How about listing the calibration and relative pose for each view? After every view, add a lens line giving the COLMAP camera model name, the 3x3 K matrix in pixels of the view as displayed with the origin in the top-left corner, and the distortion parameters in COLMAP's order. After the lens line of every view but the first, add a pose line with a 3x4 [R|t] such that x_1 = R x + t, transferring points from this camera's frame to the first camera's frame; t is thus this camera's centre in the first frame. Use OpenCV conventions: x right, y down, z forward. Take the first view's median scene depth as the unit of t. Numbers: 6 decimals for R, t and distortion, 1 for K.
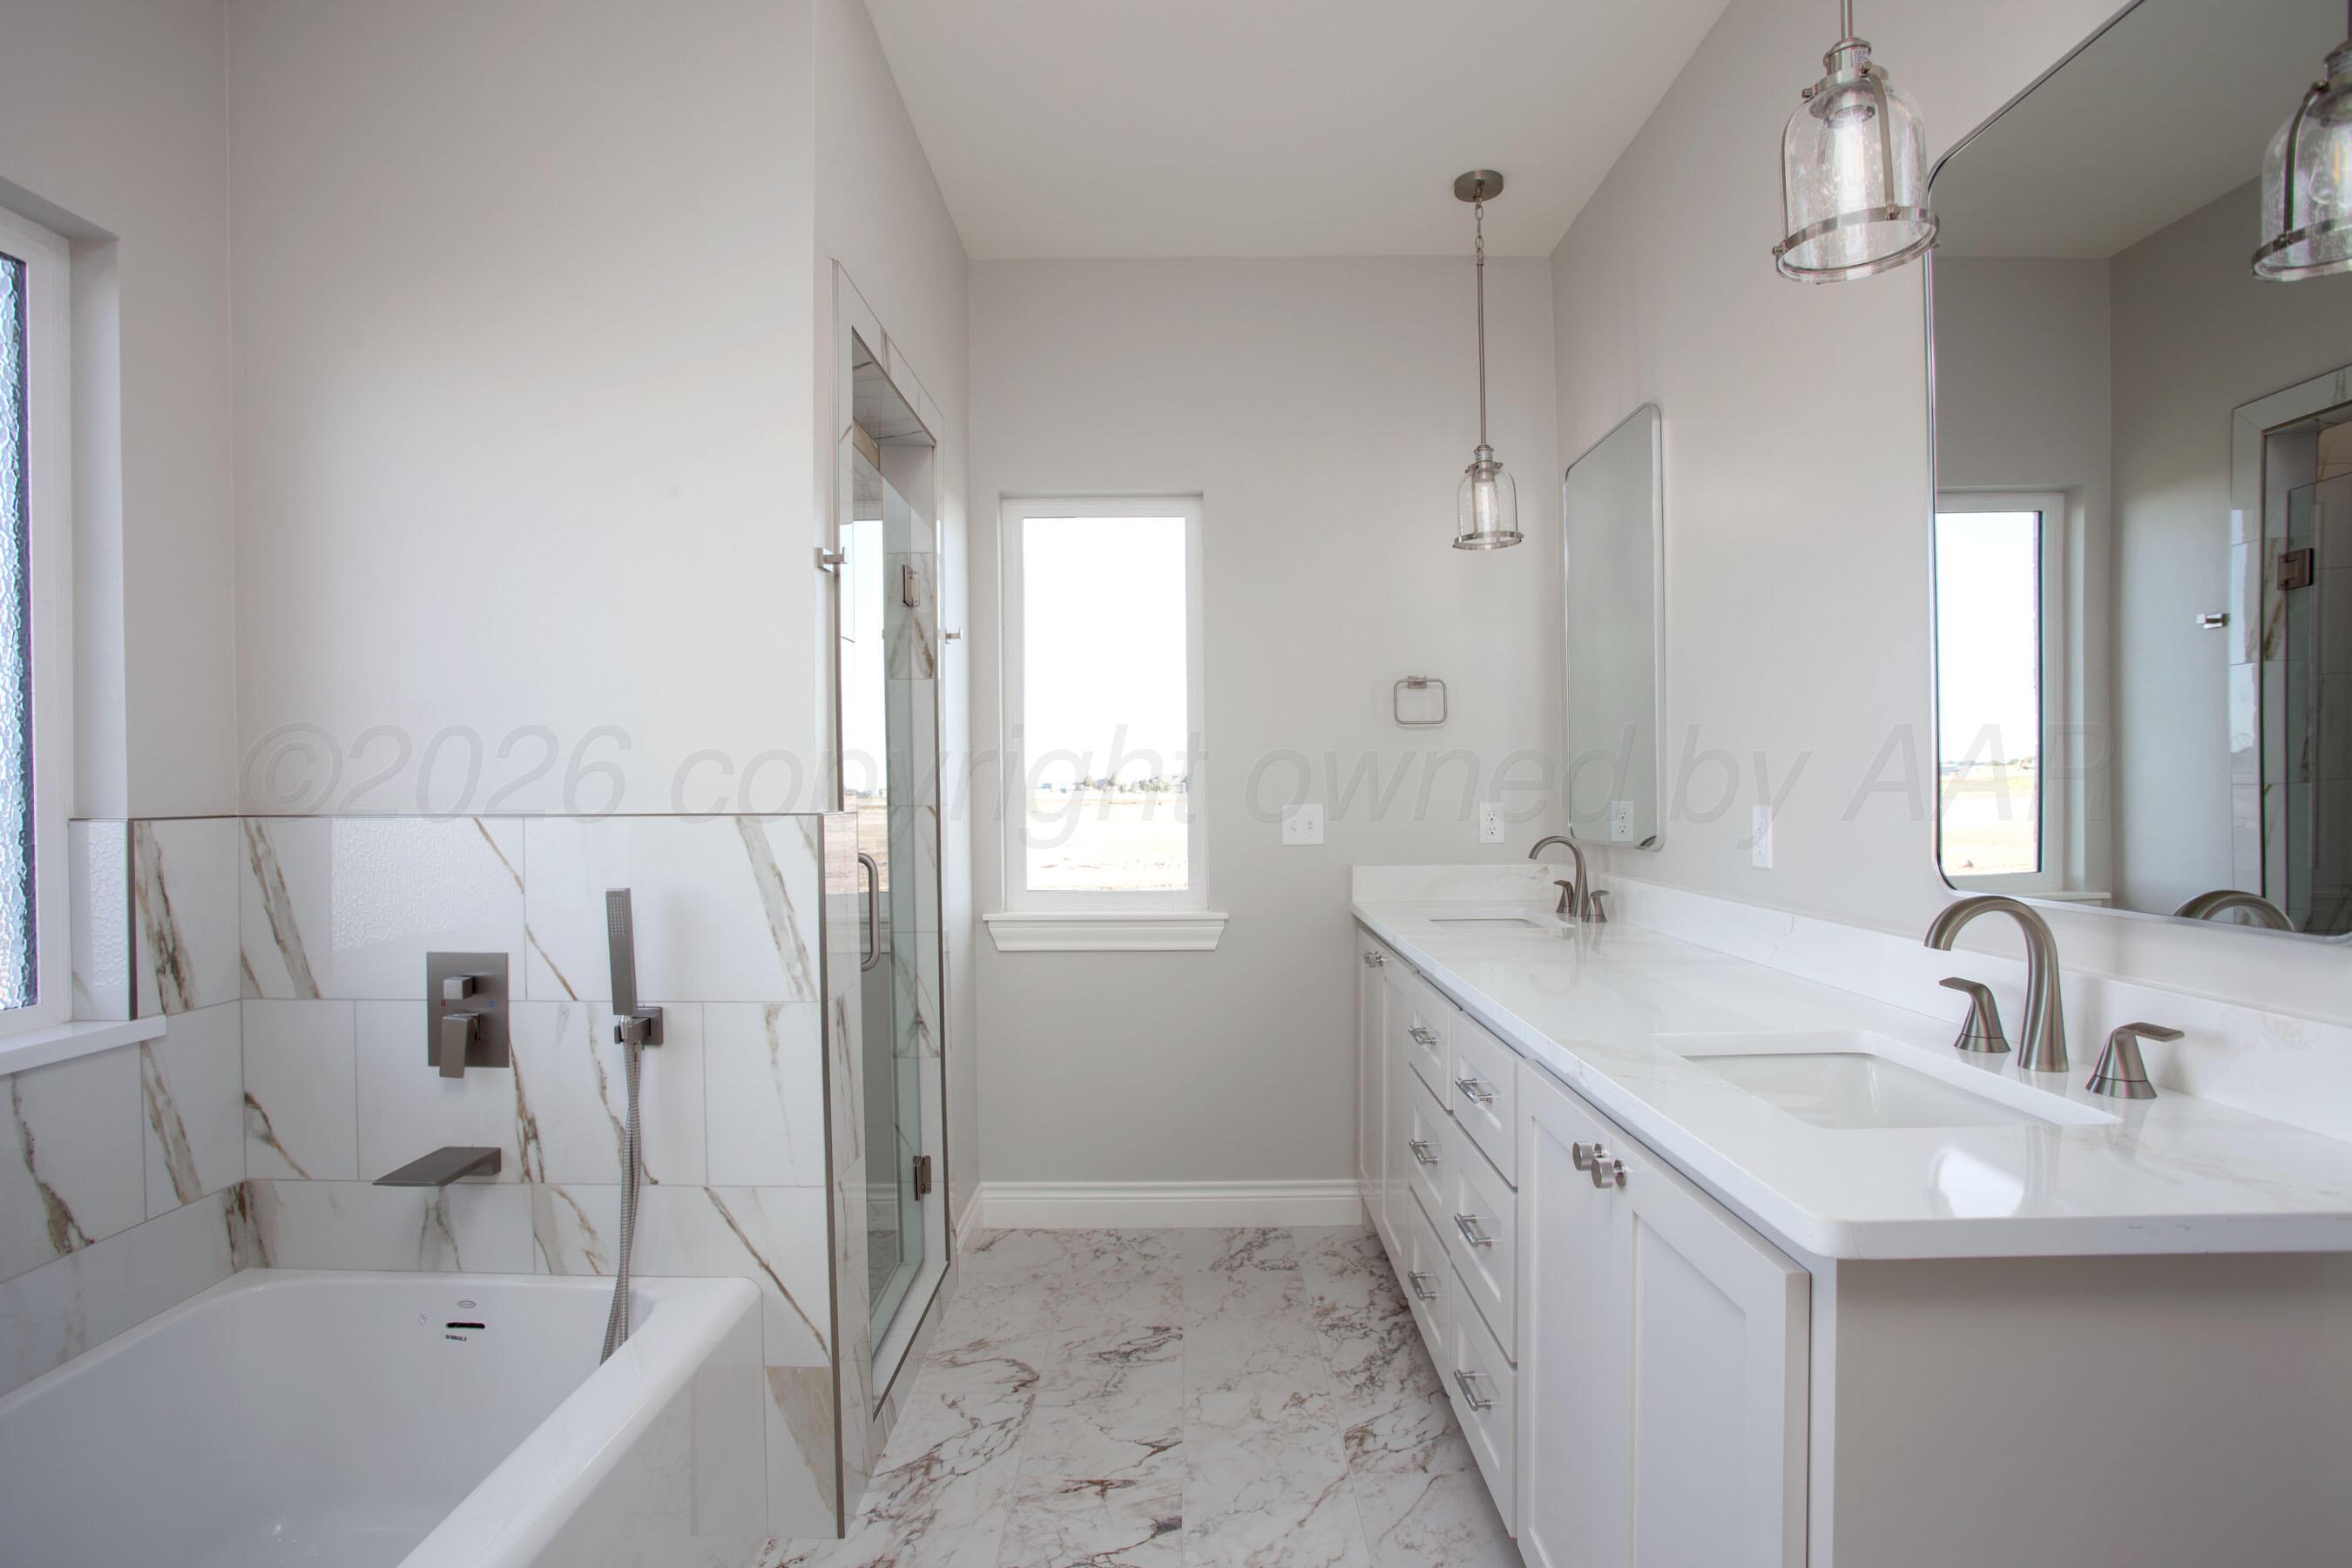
lens RADIAL K [[1162.7, 0, 1184.2], [0, 1162.7, 798.4], [0, 0, 1]] dist [-0.088623, 0.032292]
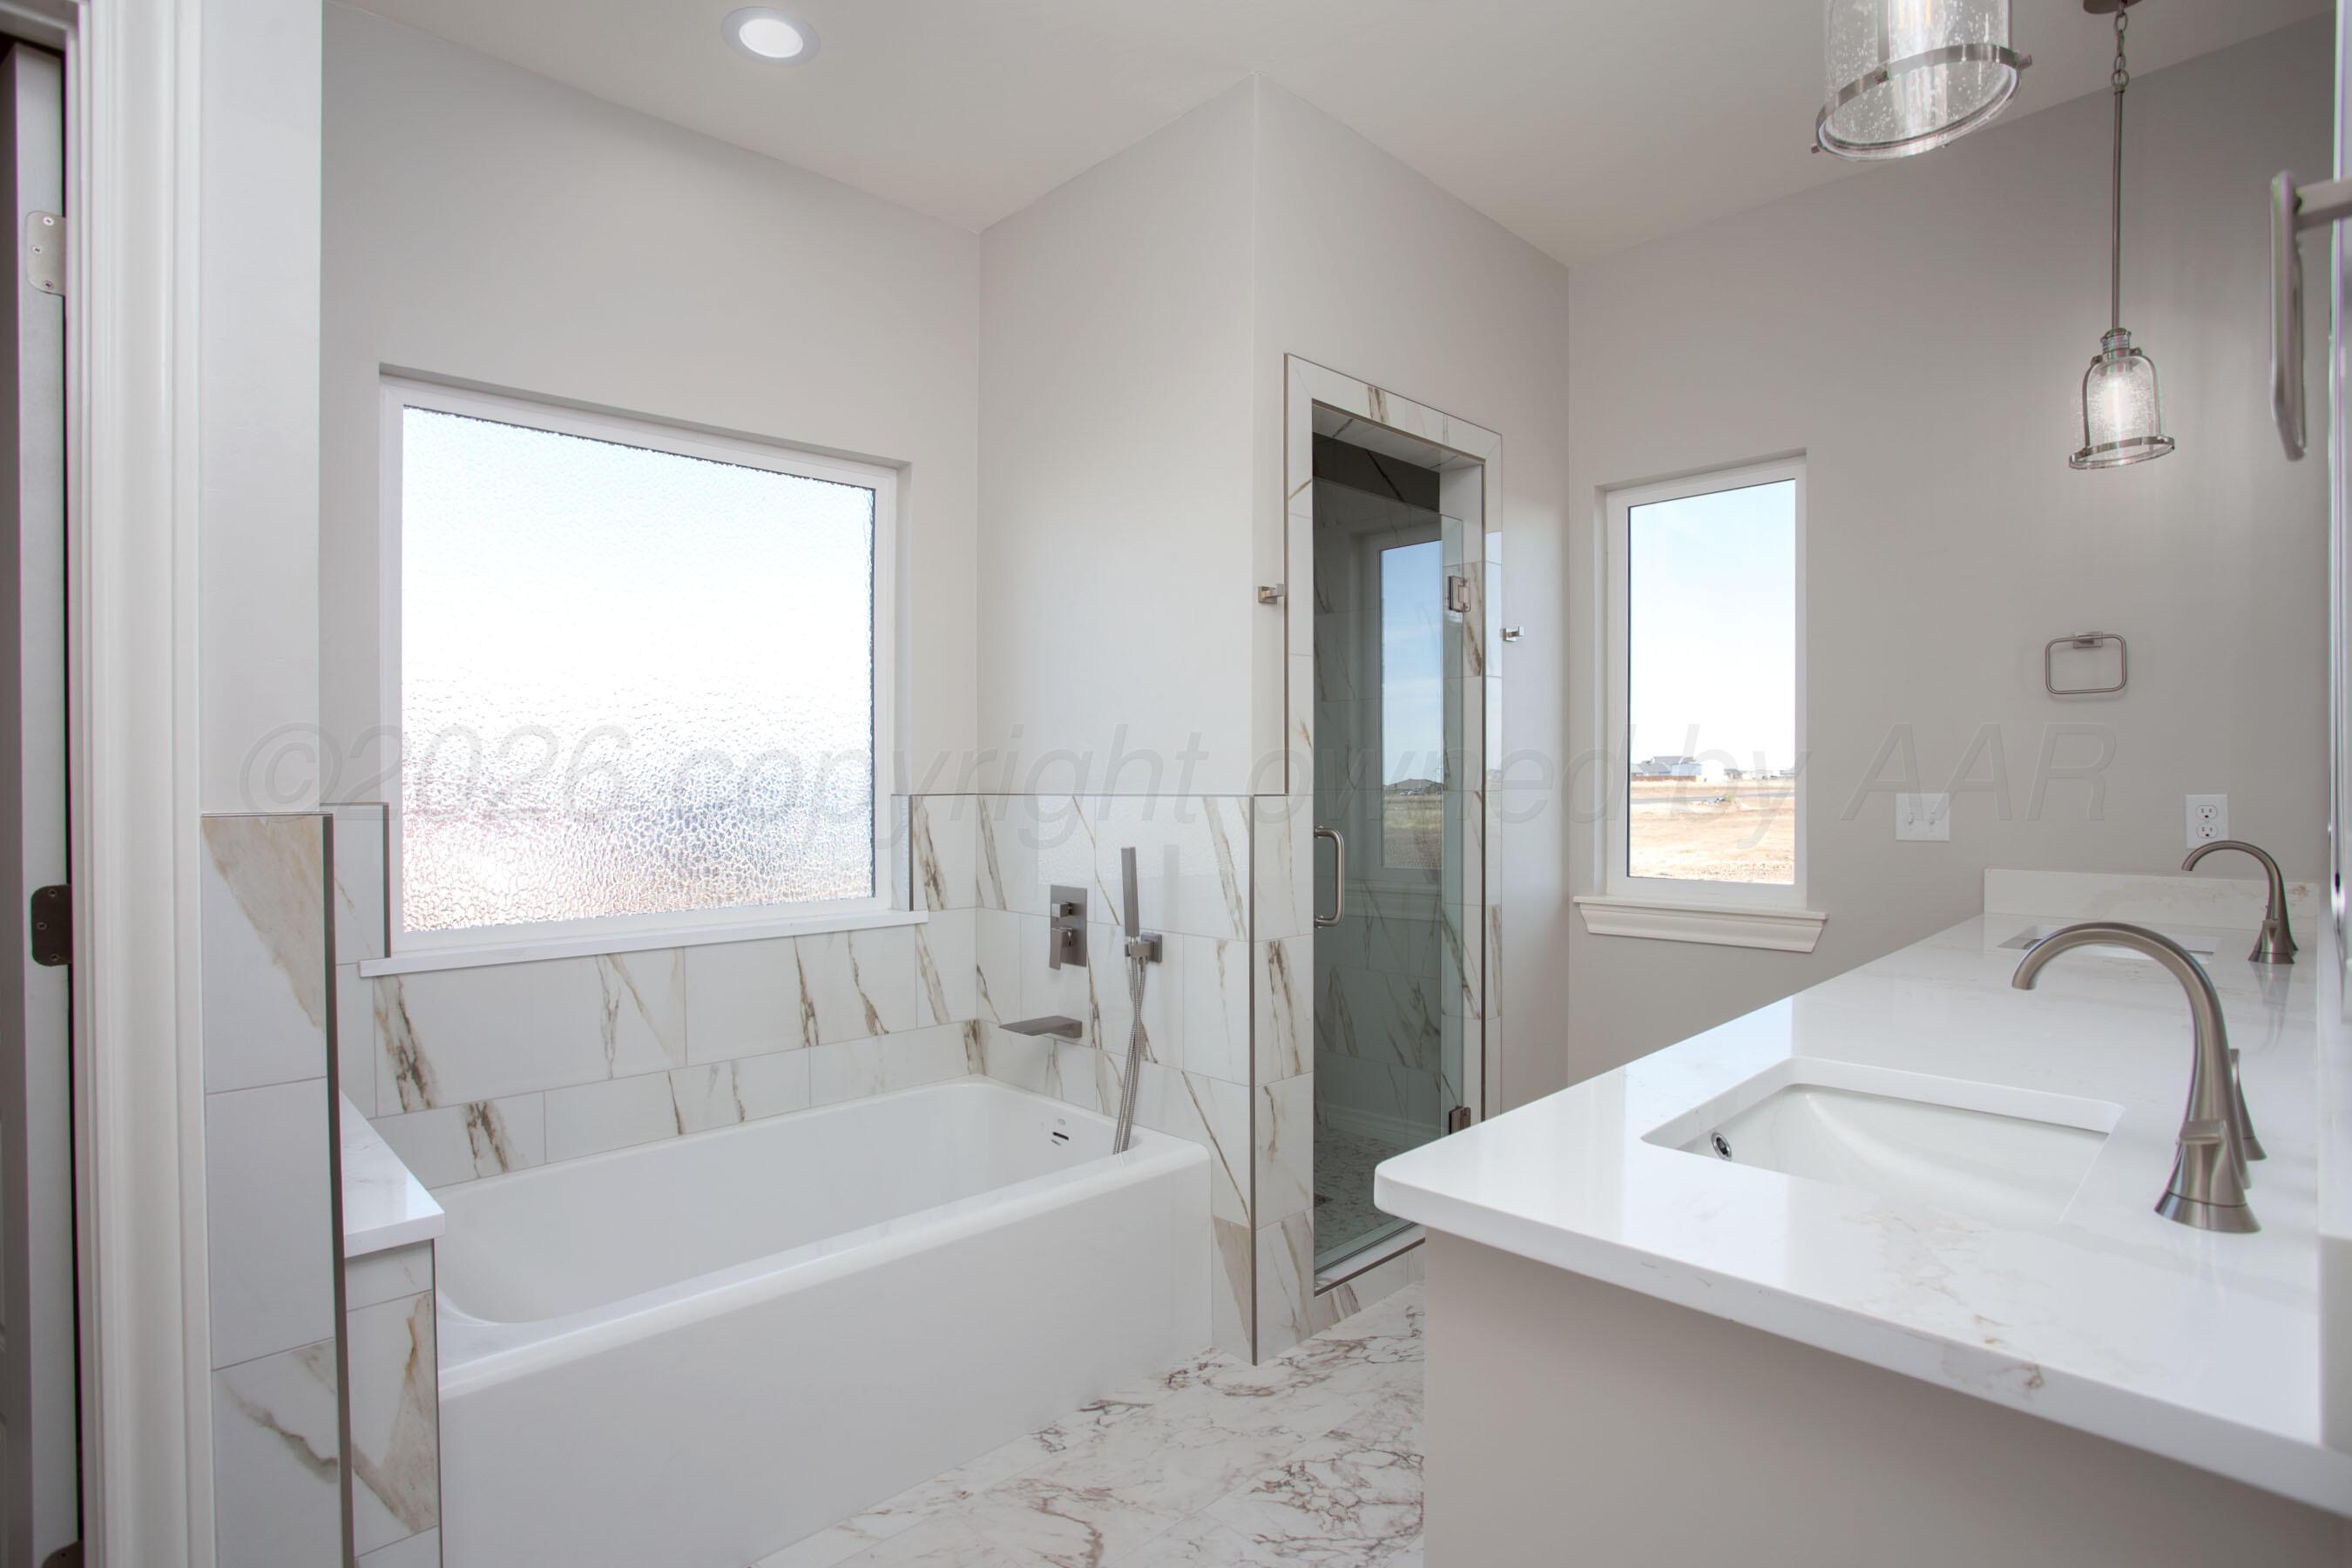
lens RADIAL K [[1162.7, 0, 1184.2], [0, 1162.7, 798.4], [0, 0, 1]] dist [-0.088623, 0.032292]
pose [[0.688672, 0.011503, -0.724982, 0.583604], [-0.004000, 0.999919, 0.012066, 0.001091], [0.725062, -0.005409, 0.688662, 0.054657]]
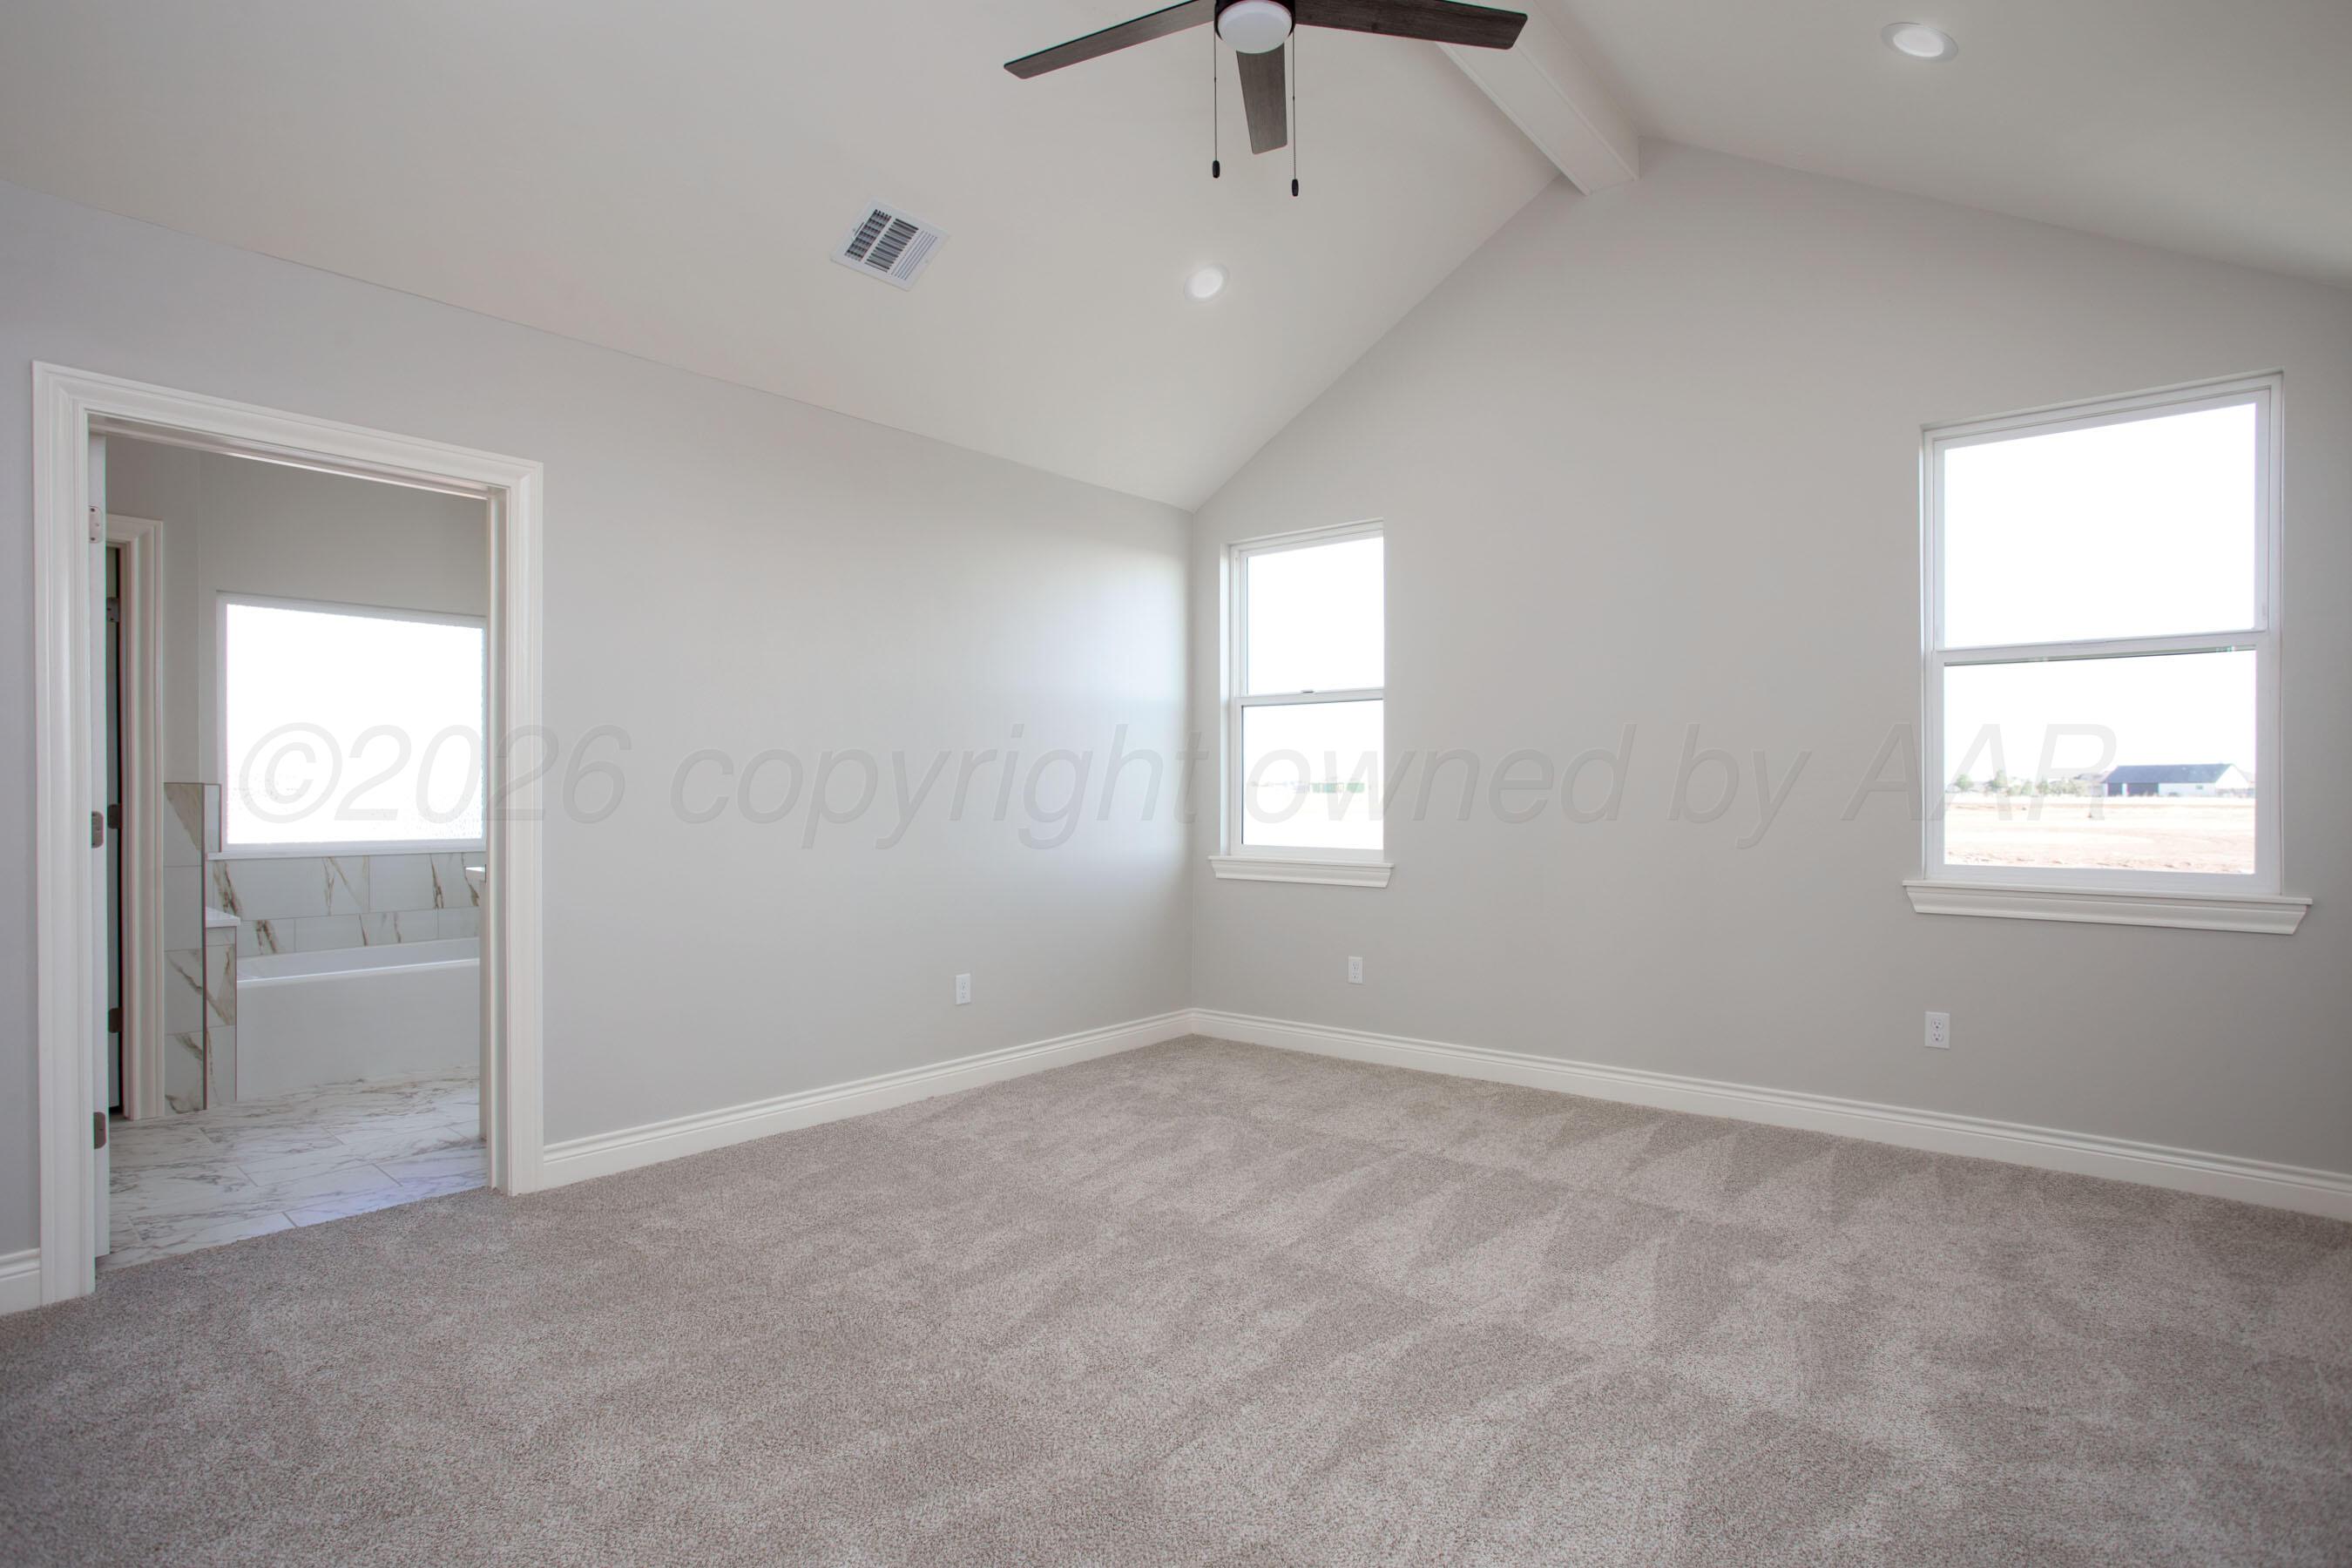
lens RADIAL K [[1162.7, 0, 1184.2], [0, 1162.7, 798.4], [0, 0, 1]] dist [-0.088623, 0.032292]
pose [[0.761690, 0.005287, -0.647920, 2.641761], [-0.007624, 0.999971, -0.000803, 0.038977], [0.647896, 0.005552, 0.761708, -0.267871]]
